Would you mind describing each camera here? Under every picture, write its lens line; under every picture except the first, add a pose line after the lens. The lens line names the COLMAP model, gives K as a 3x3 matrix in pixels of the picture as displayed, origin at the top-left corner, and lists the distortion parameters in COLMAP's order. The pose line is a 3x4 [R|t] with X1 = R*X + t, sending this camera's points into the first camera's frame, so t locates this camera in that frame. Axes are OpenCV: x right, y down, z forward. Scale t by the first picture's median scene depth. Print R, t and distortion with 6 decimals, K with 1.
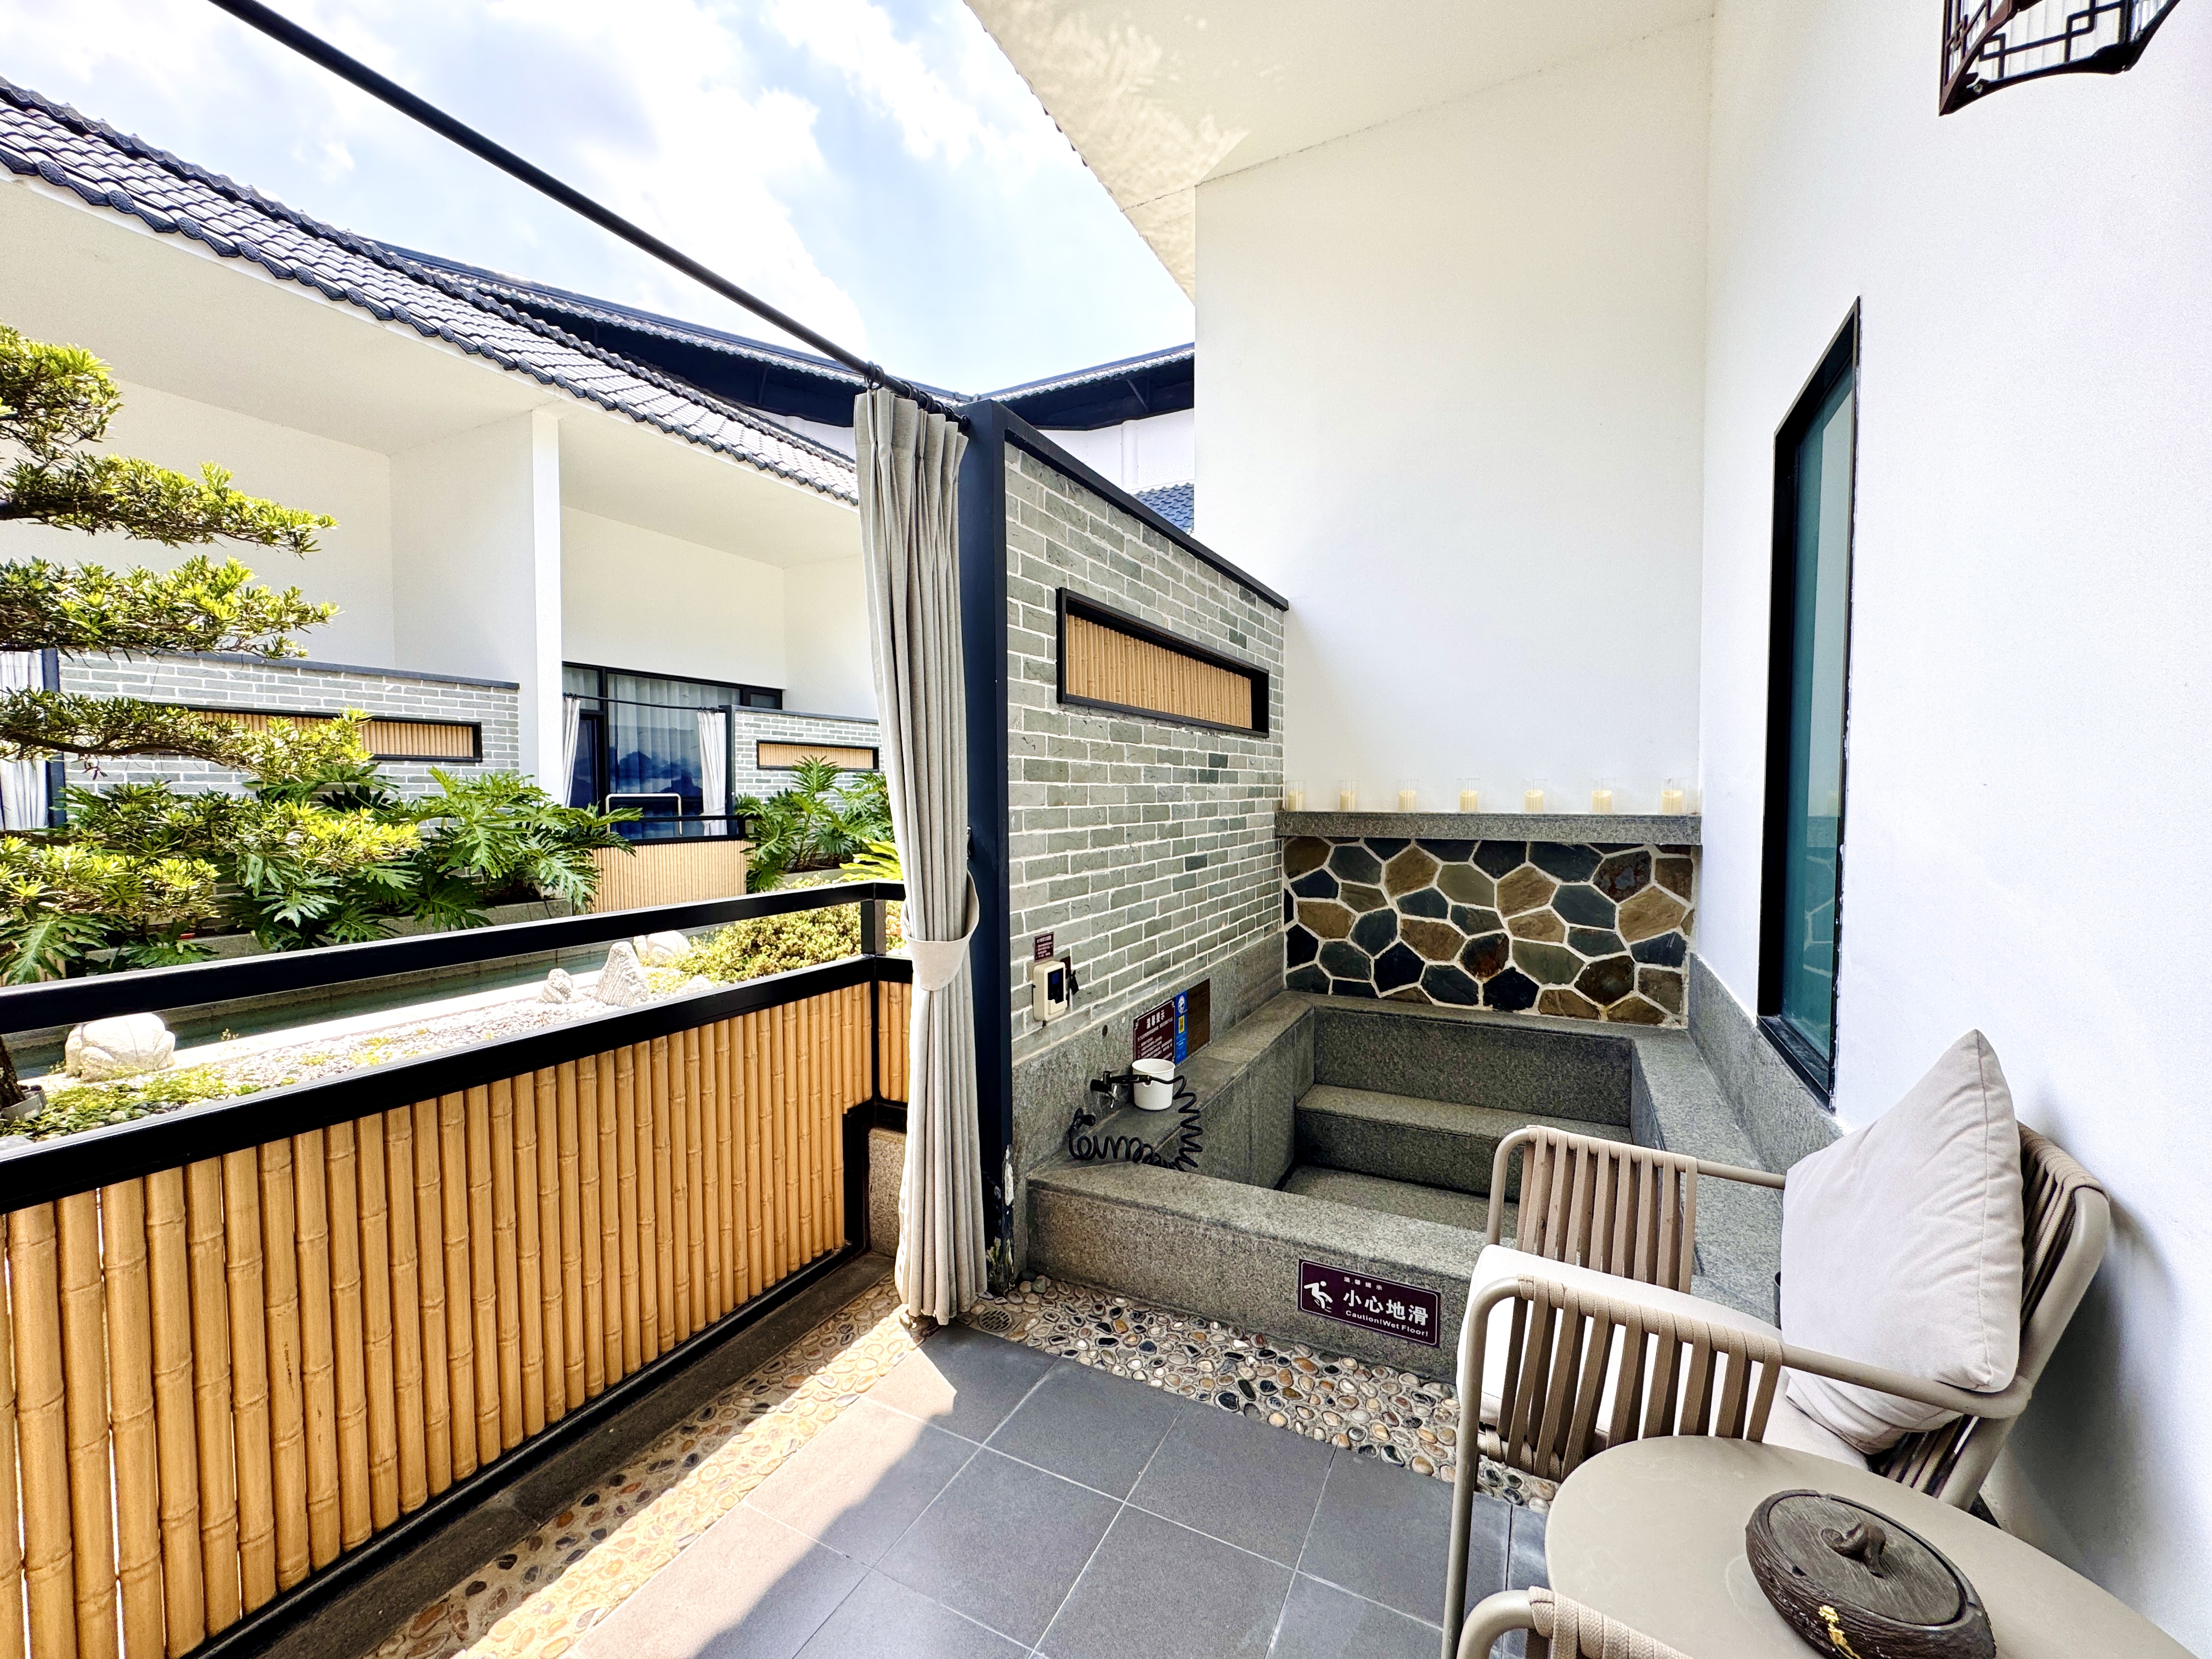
lens RADIAL K [[892.8, 0, 1100.6], [0, 892.8, 833.8], [0, 0, 1]] dist [-0.000664, -0.001182]
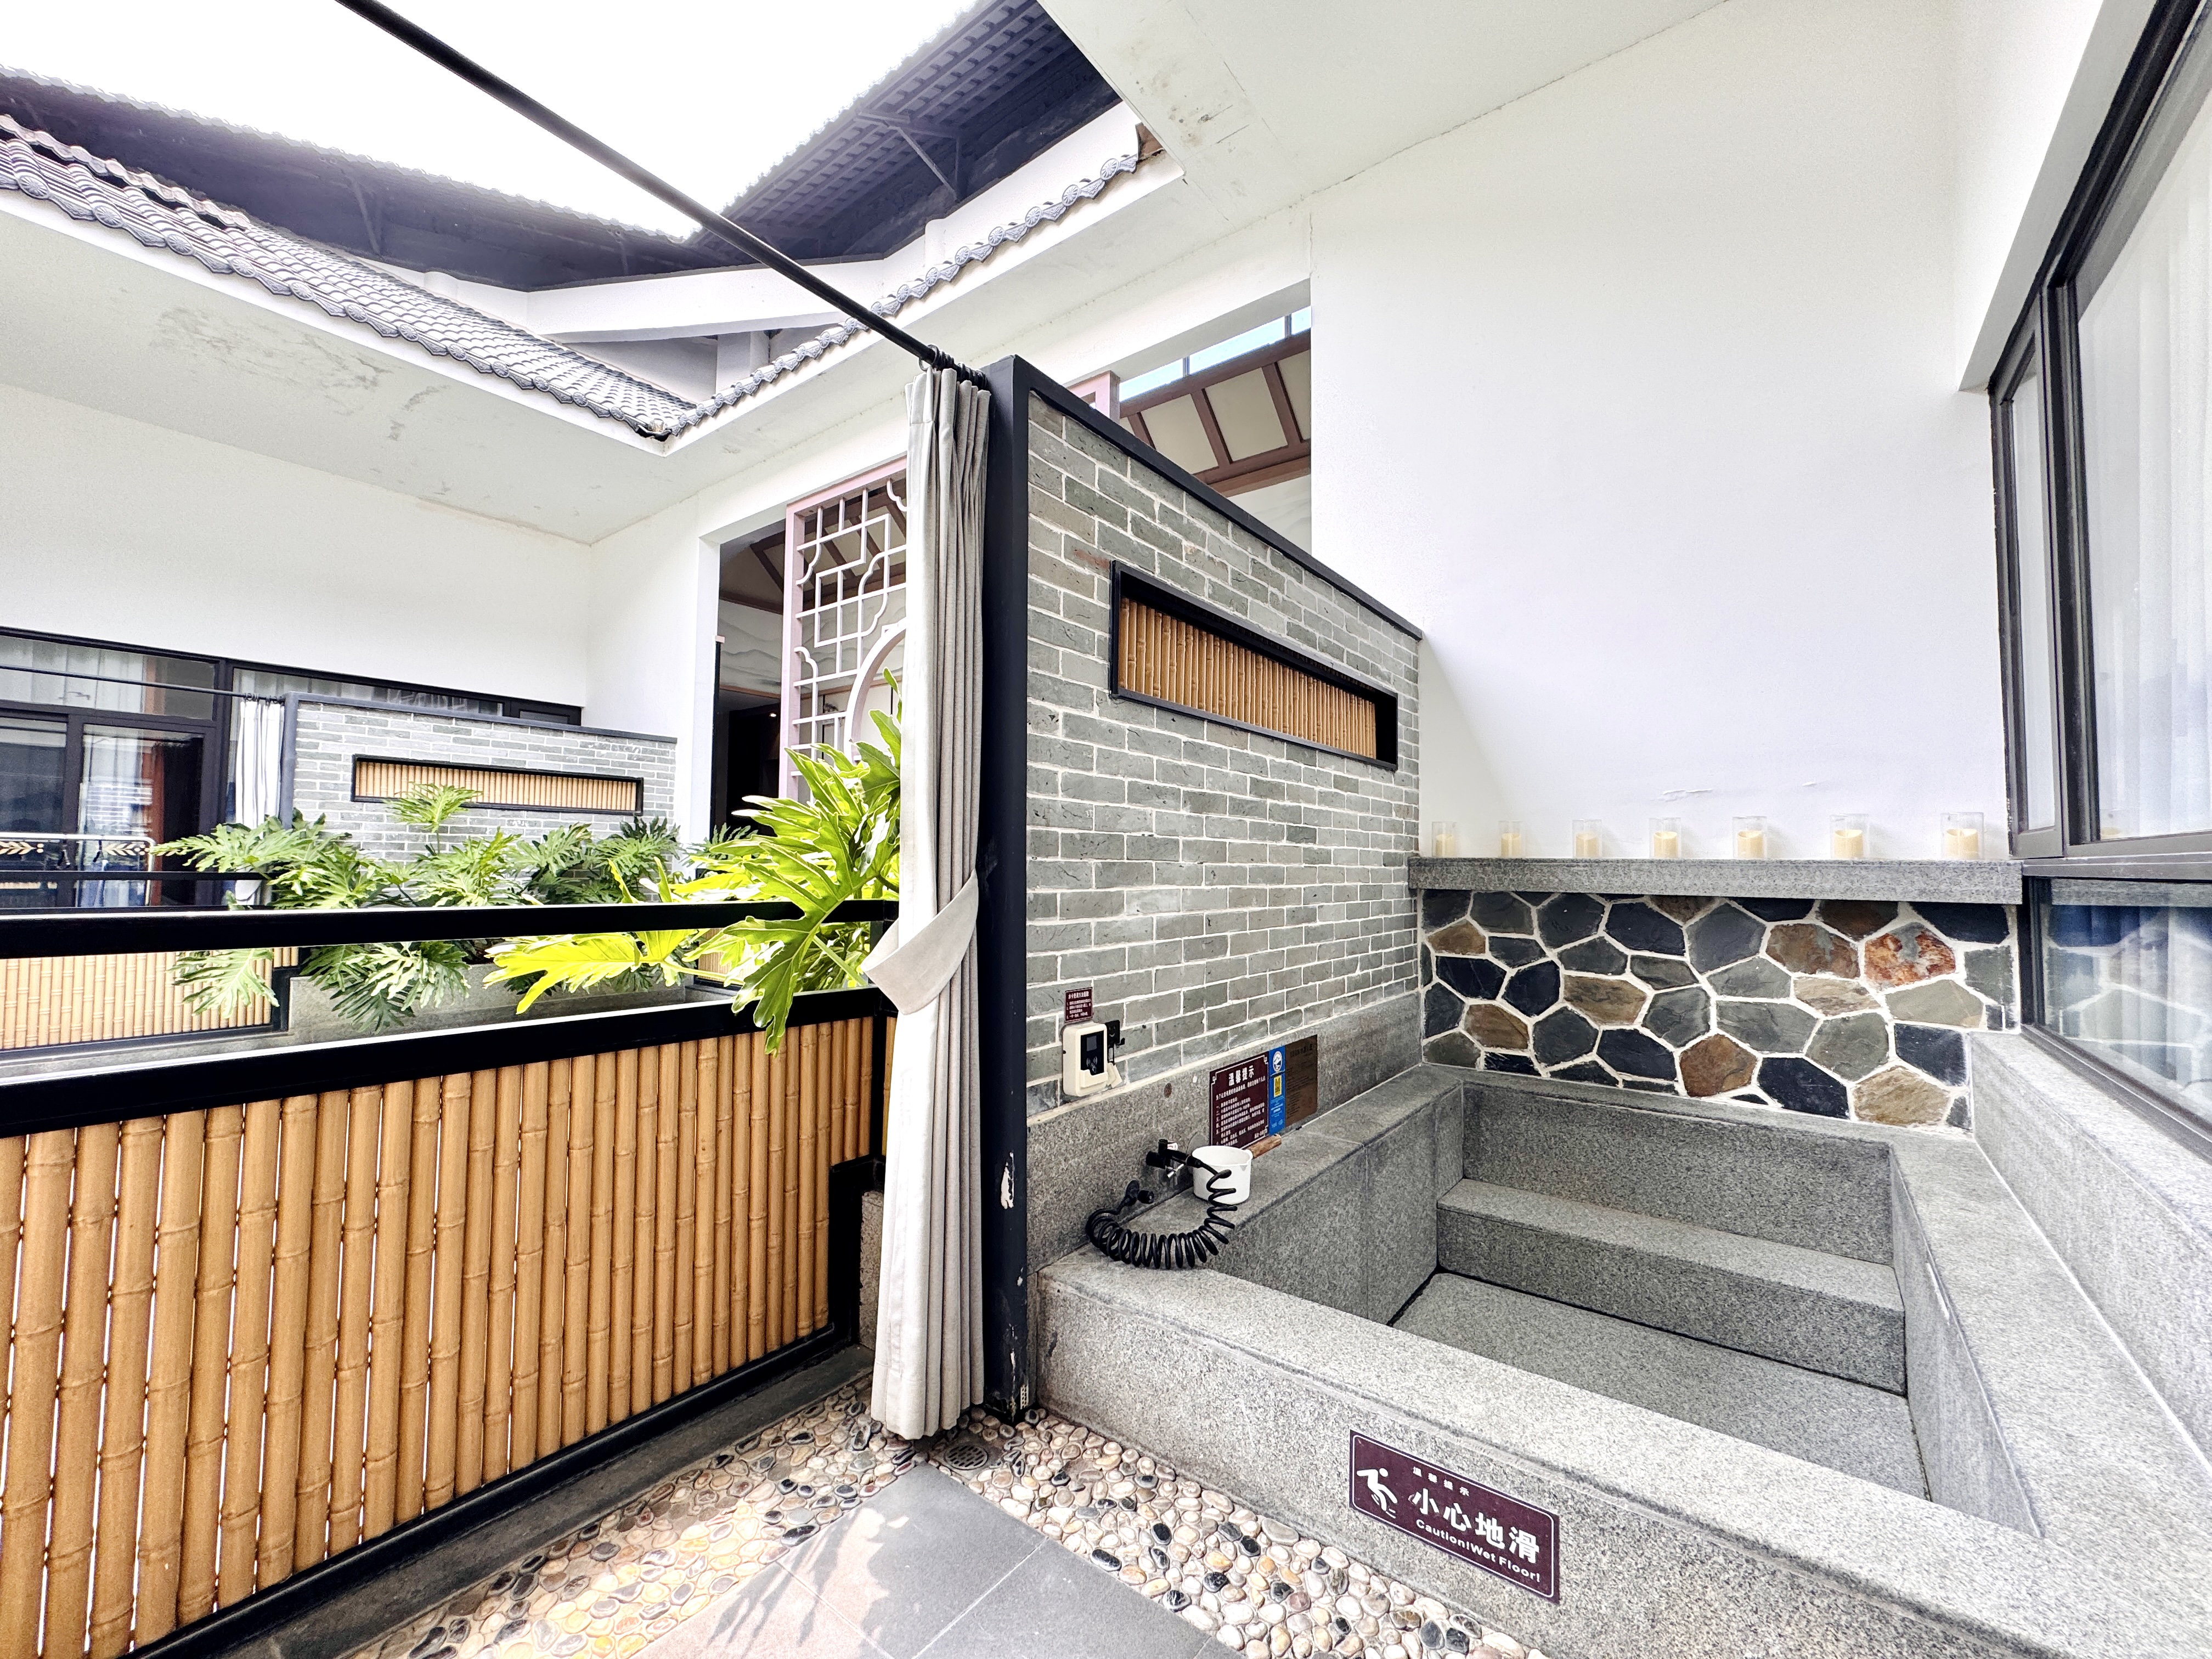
lens RADIAL K [[892.8, 0, 1105.5], [0, 892.8, 825.5], [0, 0, 1]] dist [-0.000664, -0.001182]
pose [[0.984899, -0.002830, -0.173105, 0.098033], [-0.011348, 0.996661, -0.080860, 0.039876], [0.172756, 0.081603, 0.981578, 0.152081]]
